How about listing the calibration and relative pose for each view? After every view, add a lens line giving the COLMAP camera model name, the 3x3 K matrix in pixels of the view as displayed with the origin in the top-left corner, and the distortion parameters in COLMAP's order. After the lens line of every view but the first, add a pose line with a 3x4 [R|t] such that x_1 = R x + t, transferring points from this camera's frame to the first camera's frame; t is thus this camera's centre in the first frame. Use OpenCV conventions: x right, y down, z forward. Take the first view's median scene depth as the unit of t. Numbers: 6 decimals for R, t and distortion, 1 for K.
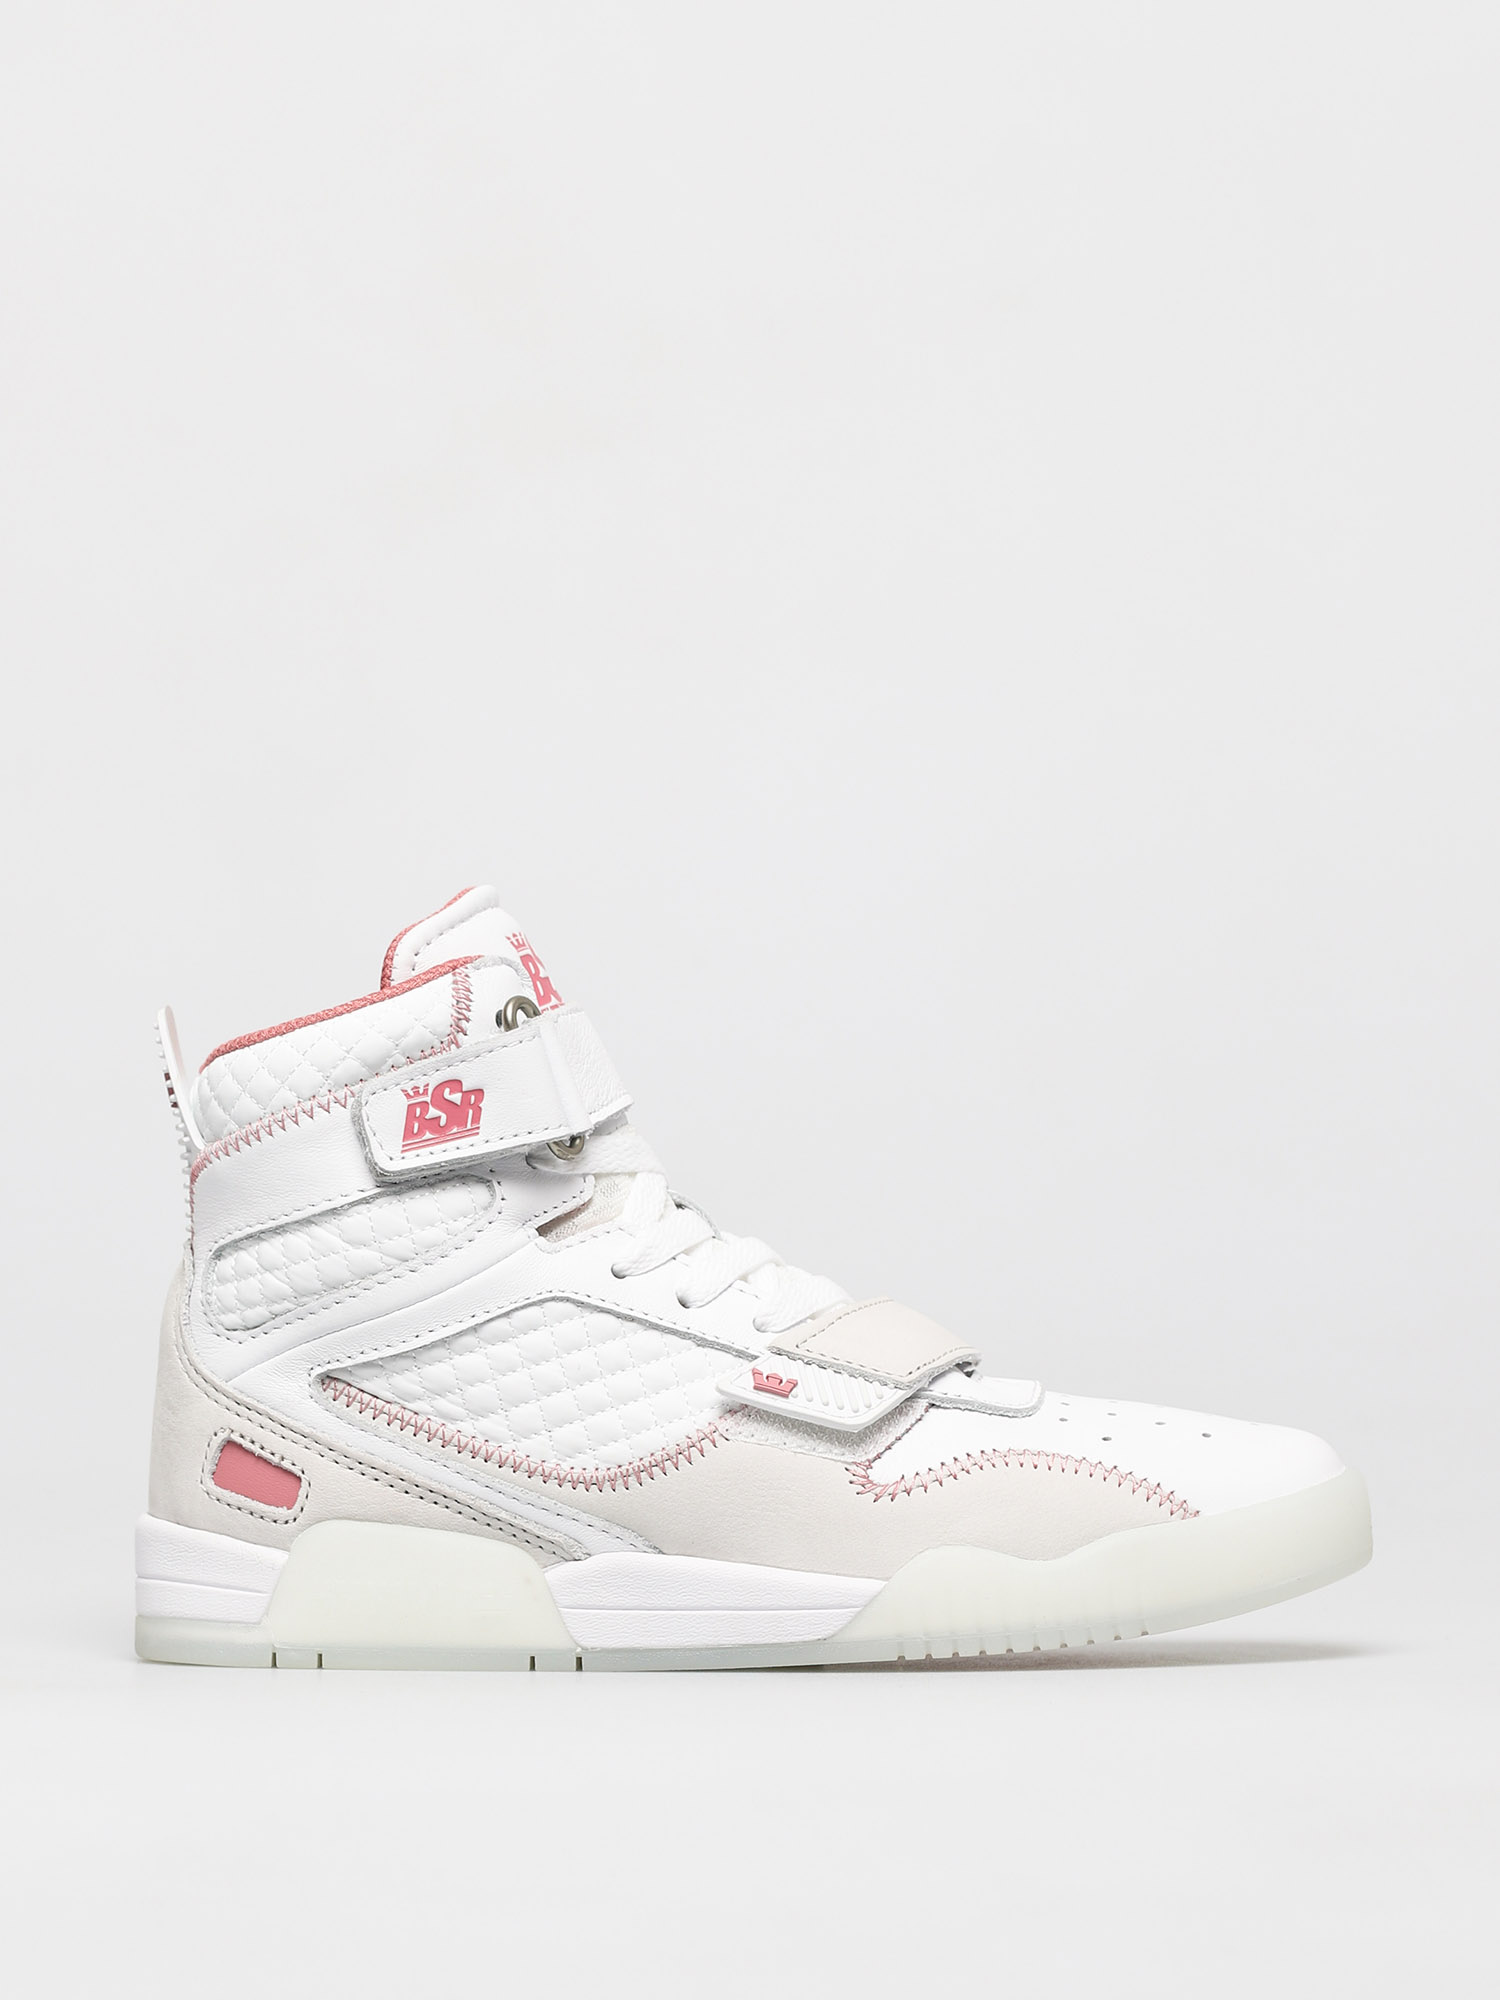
lens RADIAL K [[8567.4, 0, 750.0], [0, 8567.4, 1000.0], [0, 0, 1]] dist [0.101692, -2.682993]
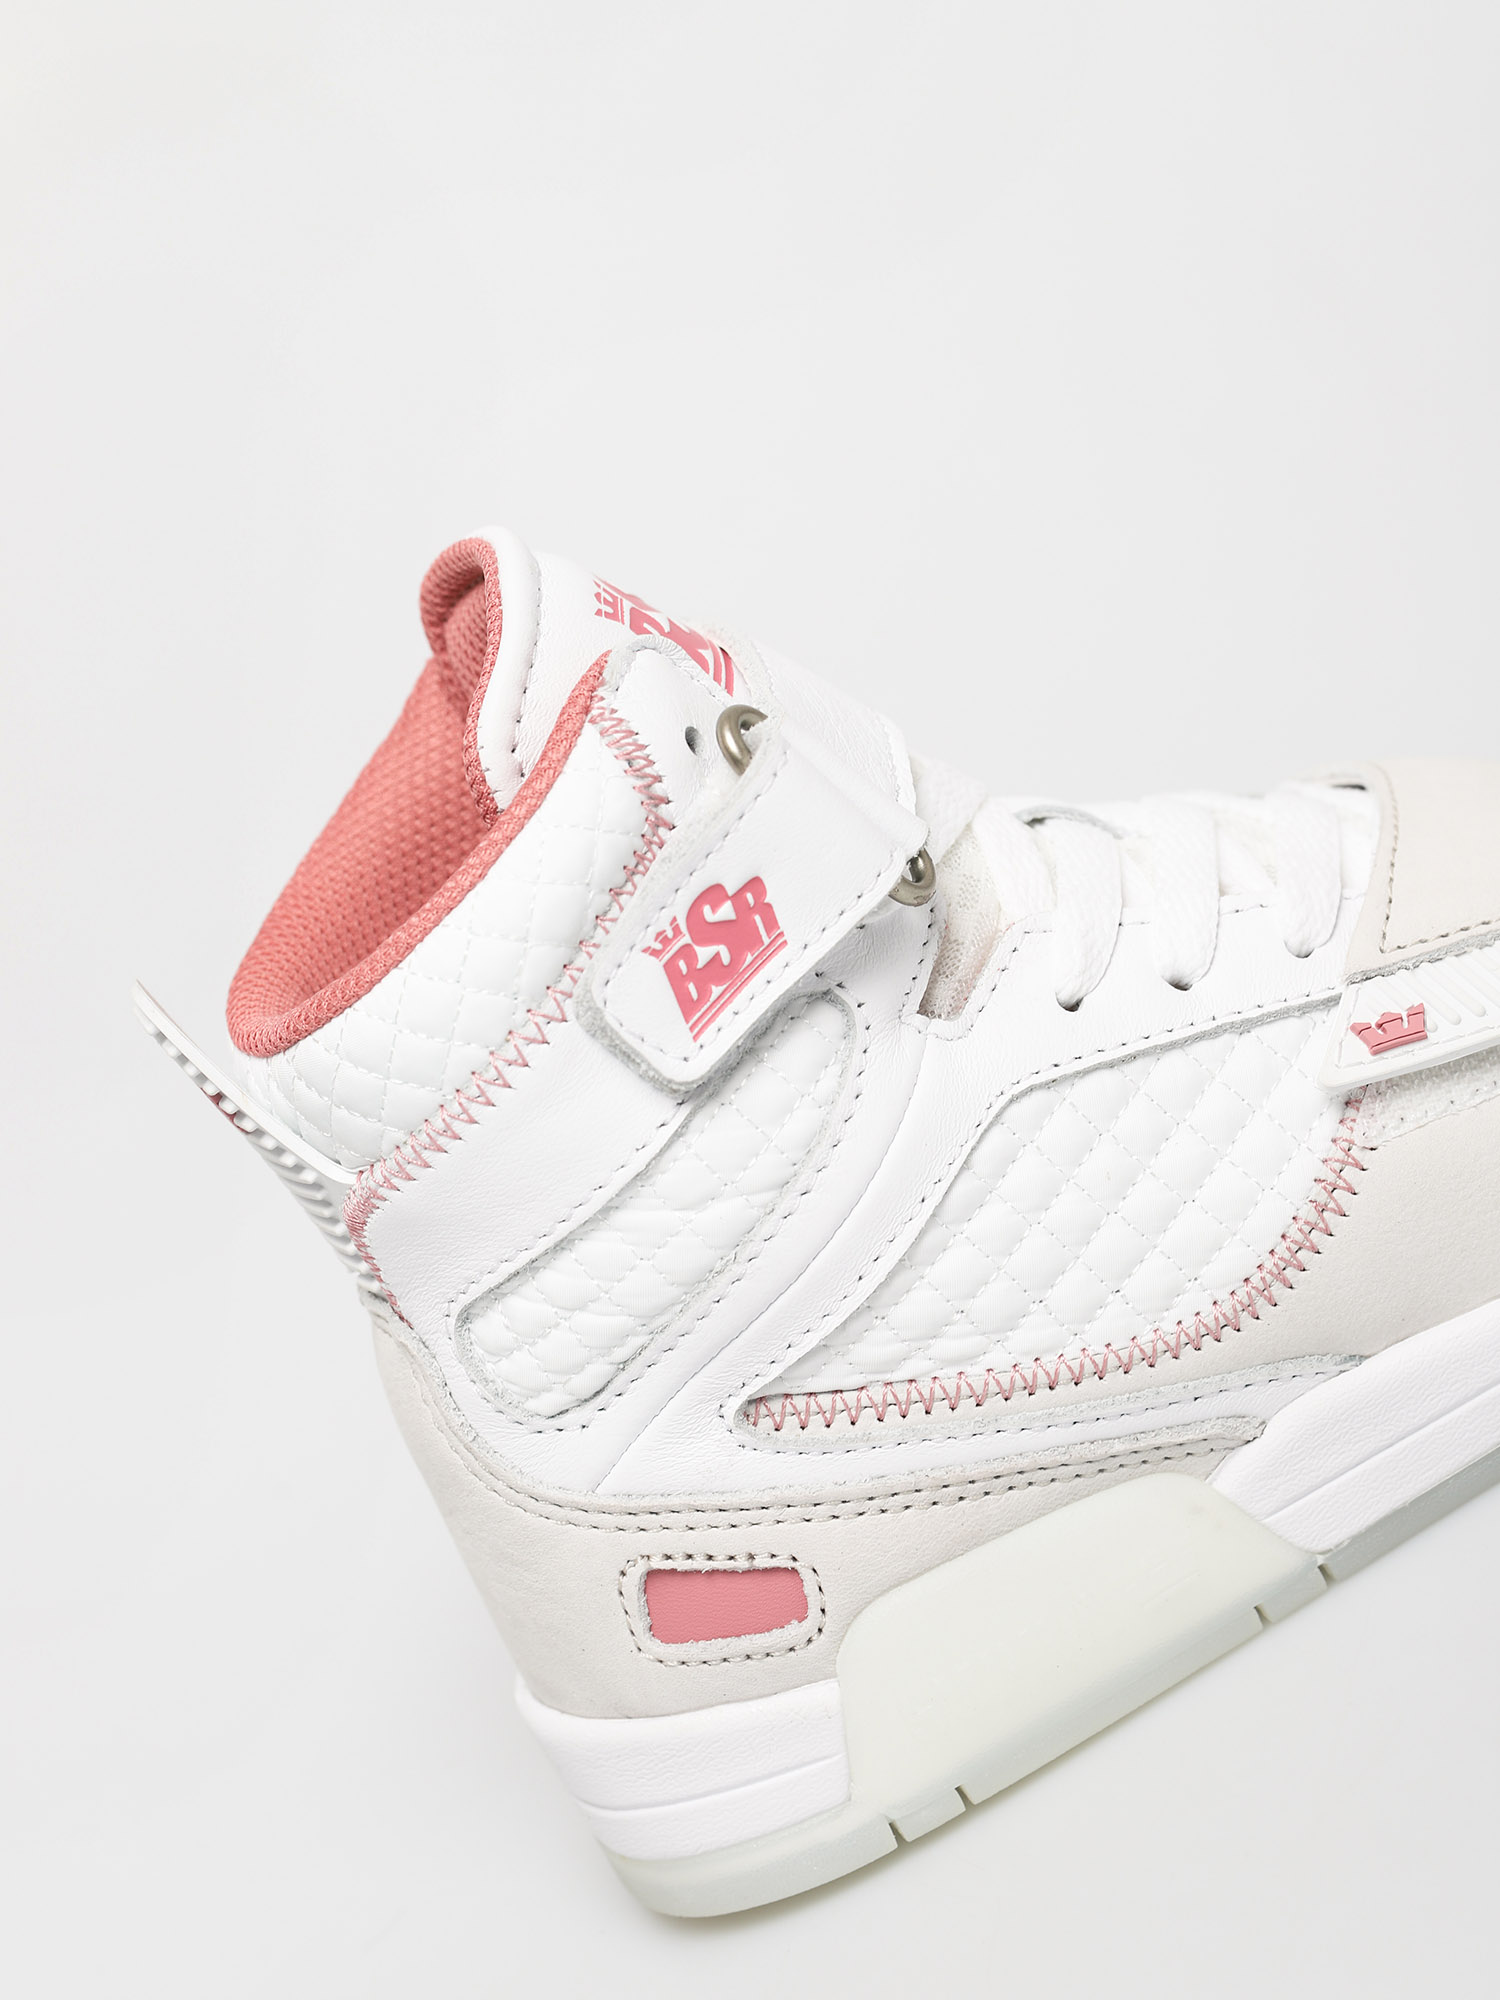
lens RADIAL K [[8567.4, 0, 750.0], [0, 8567.4, 1000.0], [0, 0, 1]] dist [0.101692, -2.682993]
pose [[0.840503, -0.526296, 0.128712, -0.111550], [0.476396, 0.831030, 0.287115, -0.151382], [-0.258071, -0.180004, 0.949209, 0.439126]]
